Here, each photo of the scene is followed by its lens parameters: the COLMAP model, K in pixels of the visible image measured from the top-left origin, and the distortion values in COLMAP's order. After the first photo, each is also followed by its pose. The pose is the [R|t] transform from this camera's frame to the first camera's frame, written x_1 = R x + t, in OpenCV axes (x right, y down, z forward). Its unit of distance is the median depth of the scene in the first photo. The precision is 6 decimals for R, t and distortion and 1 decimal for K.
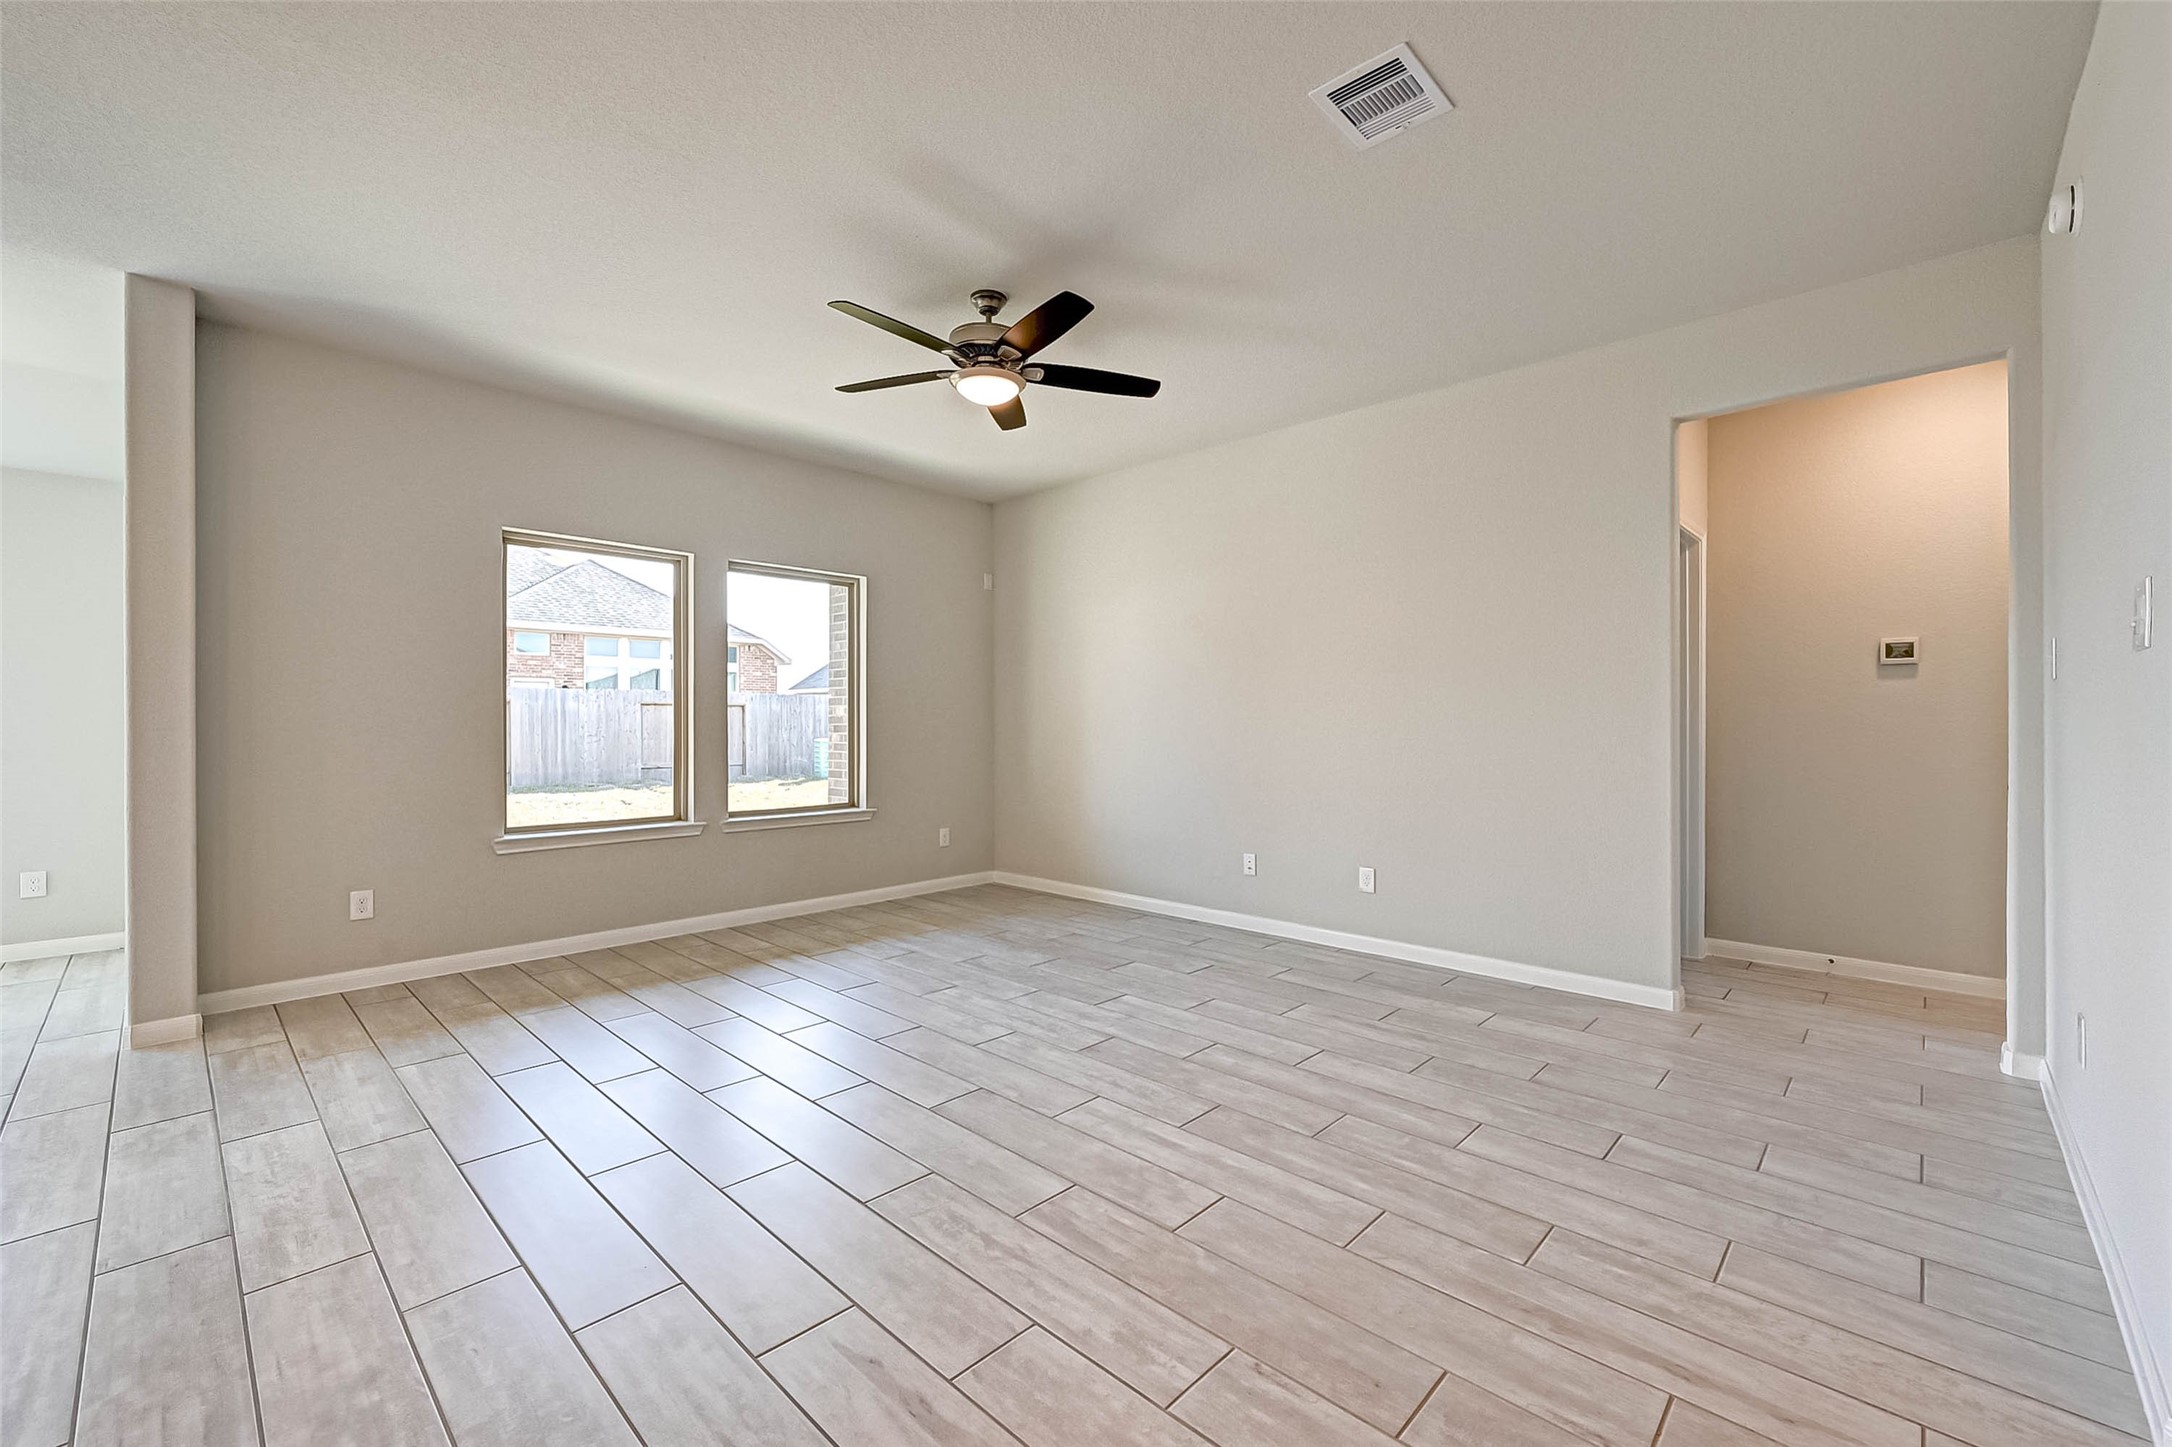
lens RADIAL K [[876.2, 0, 1081.5], [0, 876.2, 722.9], [0, 0, 1]] dist [0.000151, 0.000307]
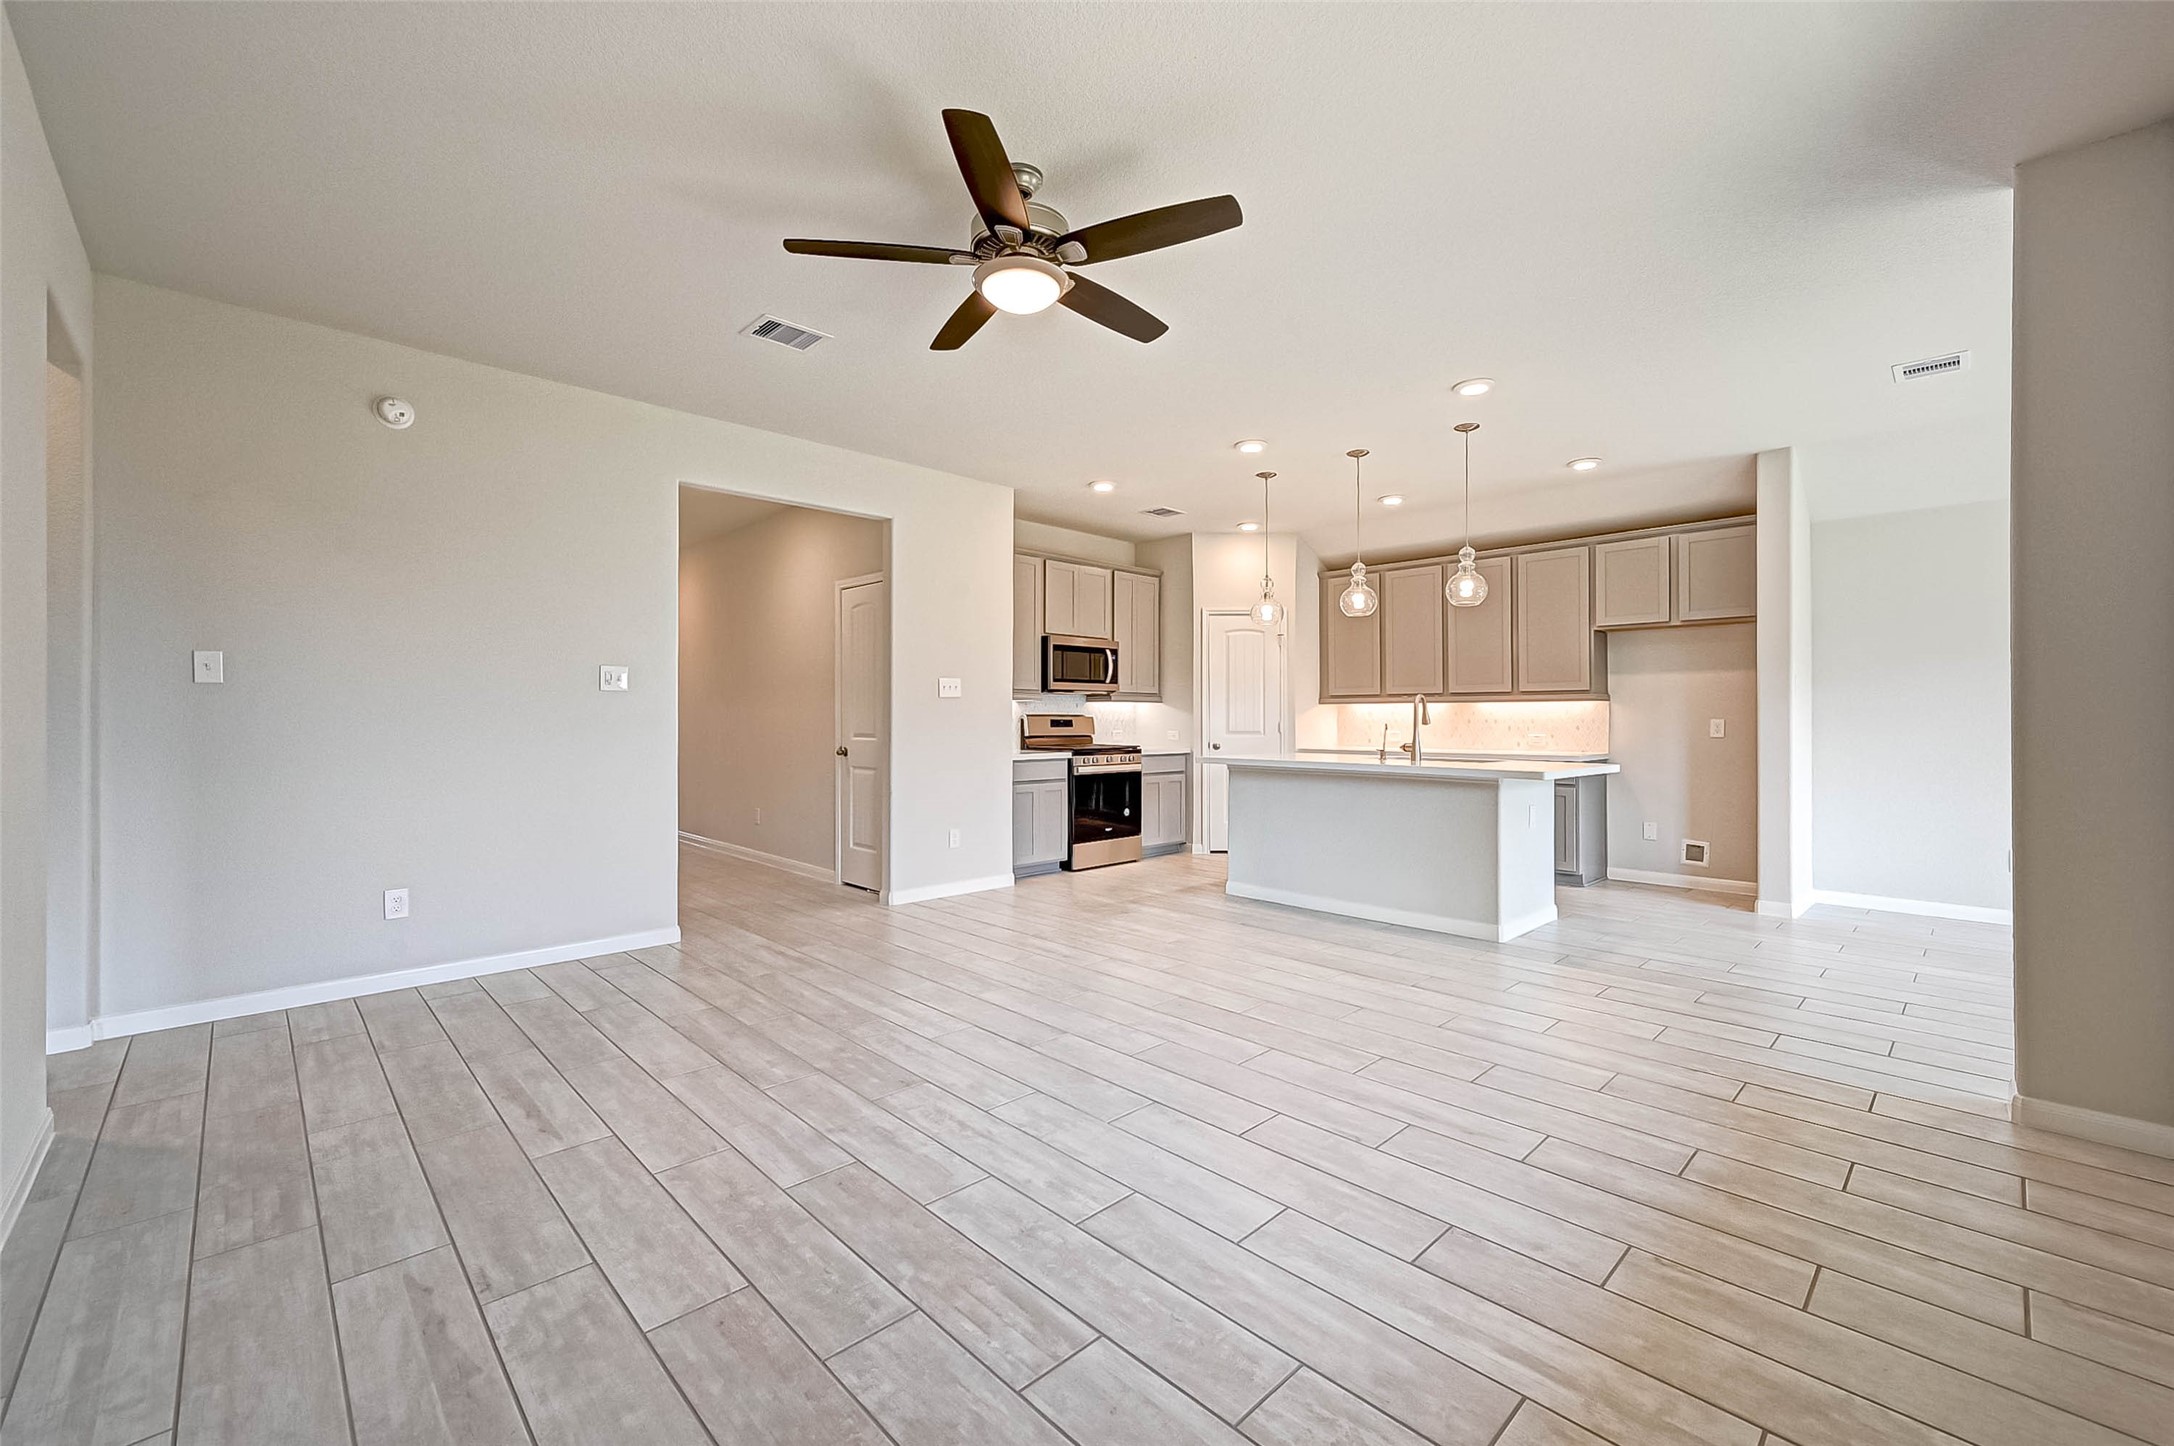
lens RADIAL K [[877.0, 0, 1082.5], [0, 877.0, 722.4], [0, 0, 1]] dist [0.000151, 0.000307]
pose [[-0.998842, -0.001450, 0.048090, -0.229702], [-0.001248, 0.999990, 0.004246, -0.006678], [-0.048096, 0.004181, -0.998834, 2.056717]]
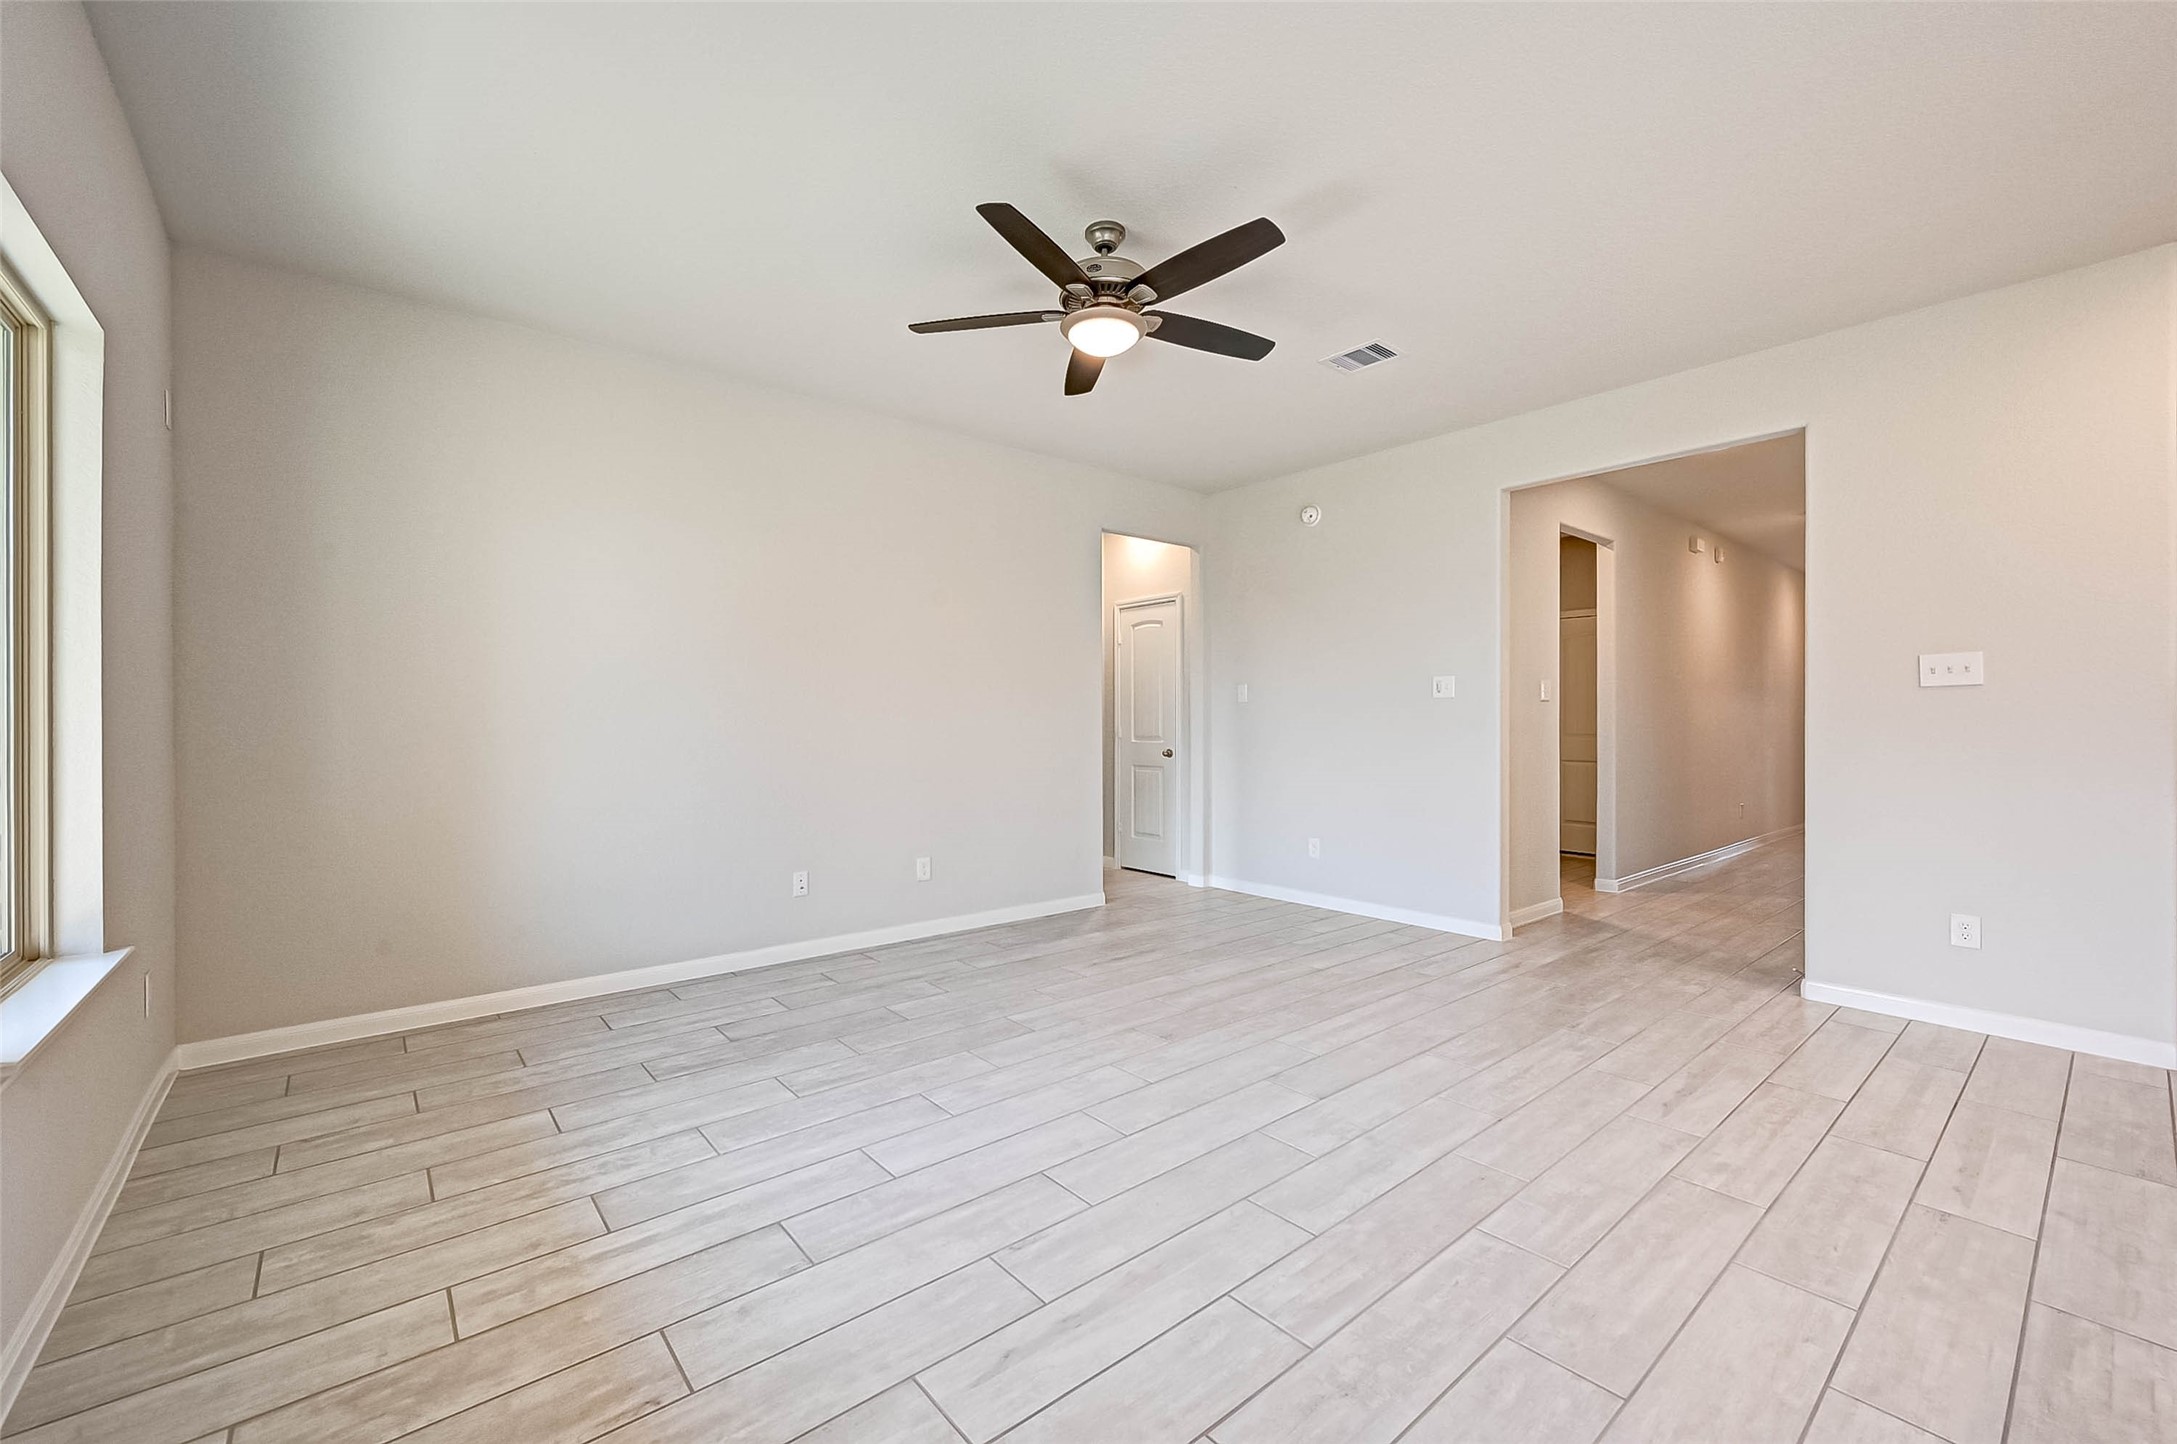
lens RADIAL K [[878.2, 0, 1084.0], [0, 878.2, 721.4], [0, 0, 1]] dist [0.000151, 0.000307]
pose [[0.114431, 0.001522, 0.993430, -1.126098], [0.001111, 0.999998, -0.001660, -0.001753], [-0.993431, 0.001294, 0.114429, 1.058108]]
